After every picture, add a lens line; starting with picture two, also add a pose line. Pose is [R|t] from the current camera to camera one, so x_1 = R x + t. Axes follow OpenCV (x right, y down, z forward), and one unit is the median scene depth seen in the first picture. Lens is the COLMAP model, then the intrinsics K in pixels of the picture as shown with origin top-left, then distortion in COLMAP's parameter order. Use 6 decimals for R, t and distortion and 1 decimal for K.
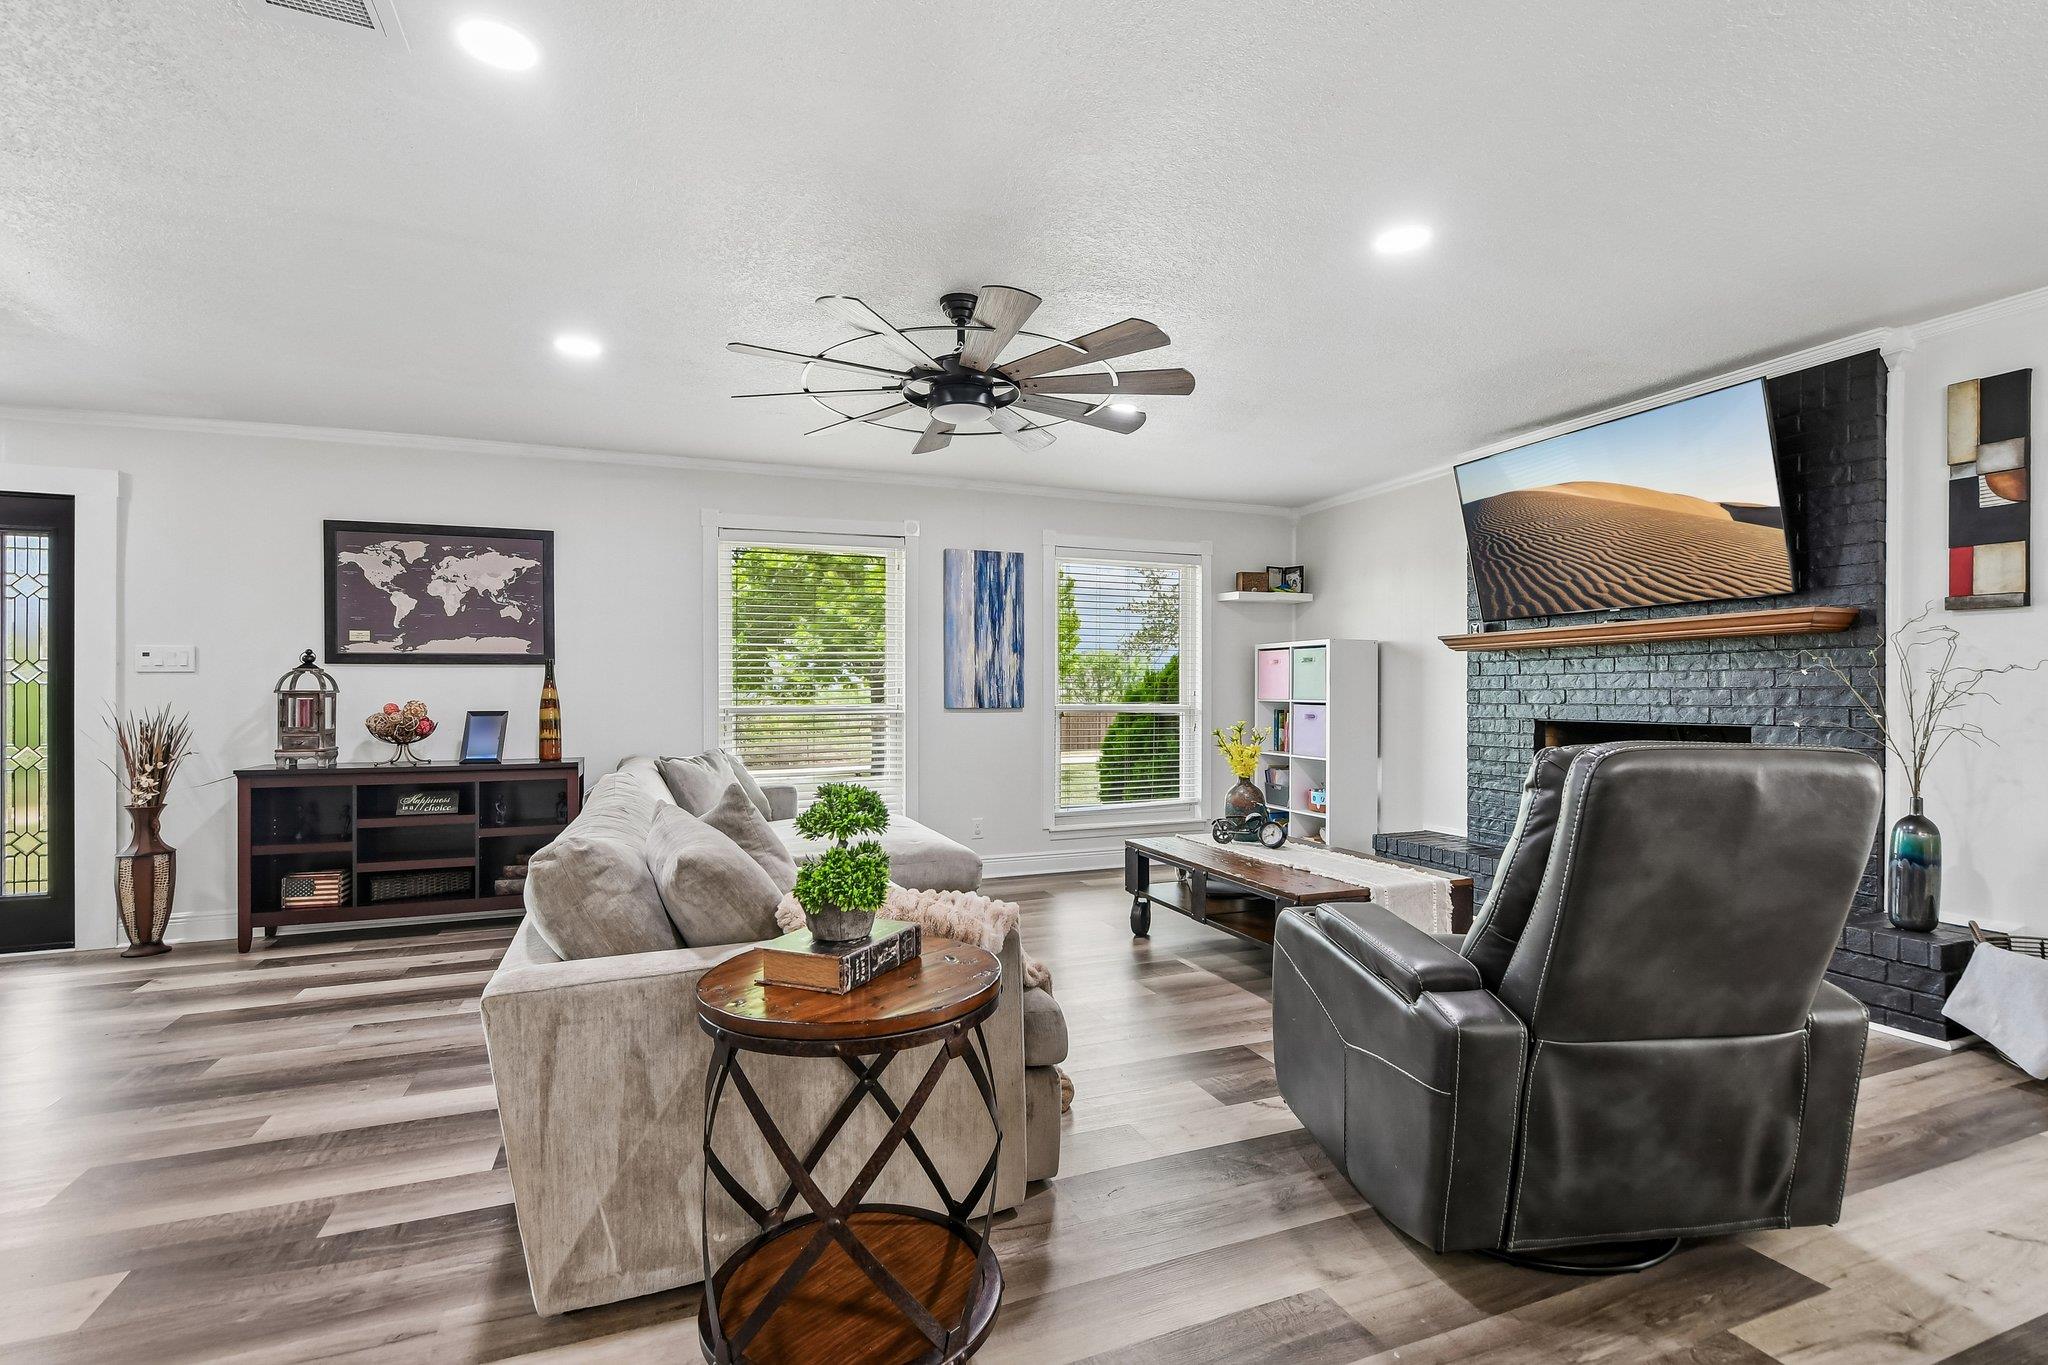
lens RADIAL K [[936.1, 0, 1017.8], [0, 936.1, 693.4], [0, 0, 1]] dist [0.003823, -0.002200]
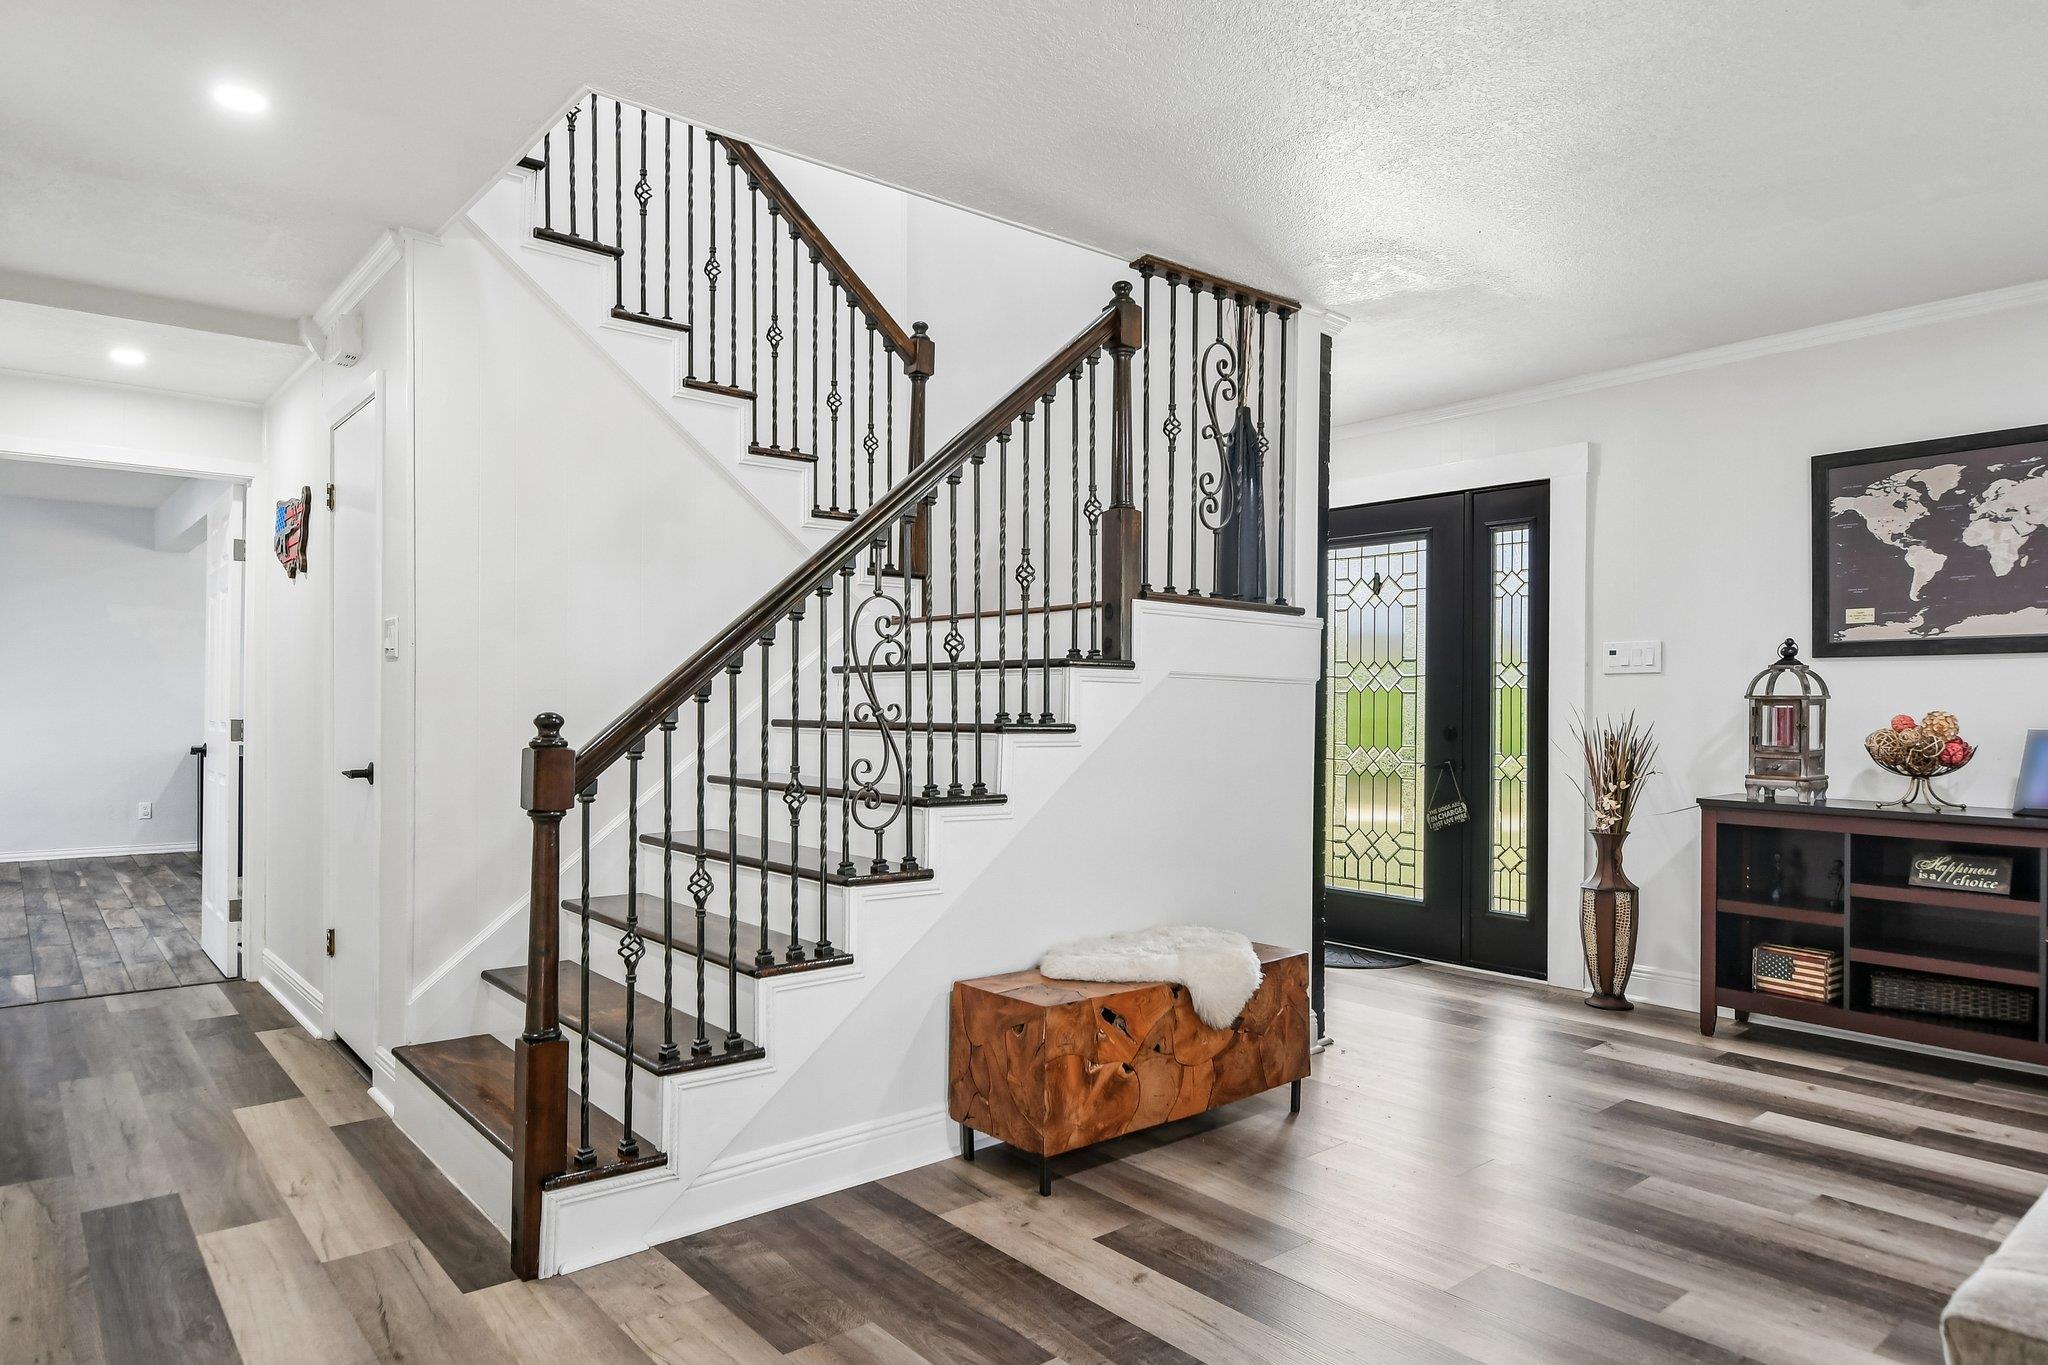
lens RADIAL K [[1224.9, 0, 1014.7], [0, 1224.9, 699.3], [0, 0, 1]] dist [-0.005090, -0.010630]
pose [[0.314244, 0.002657, -0.949338, -0.050605], [-0.005313, 0.999985, 0.001040, 0.002127], [0.949327, 0.004717, 0.314254, 0.137797]]
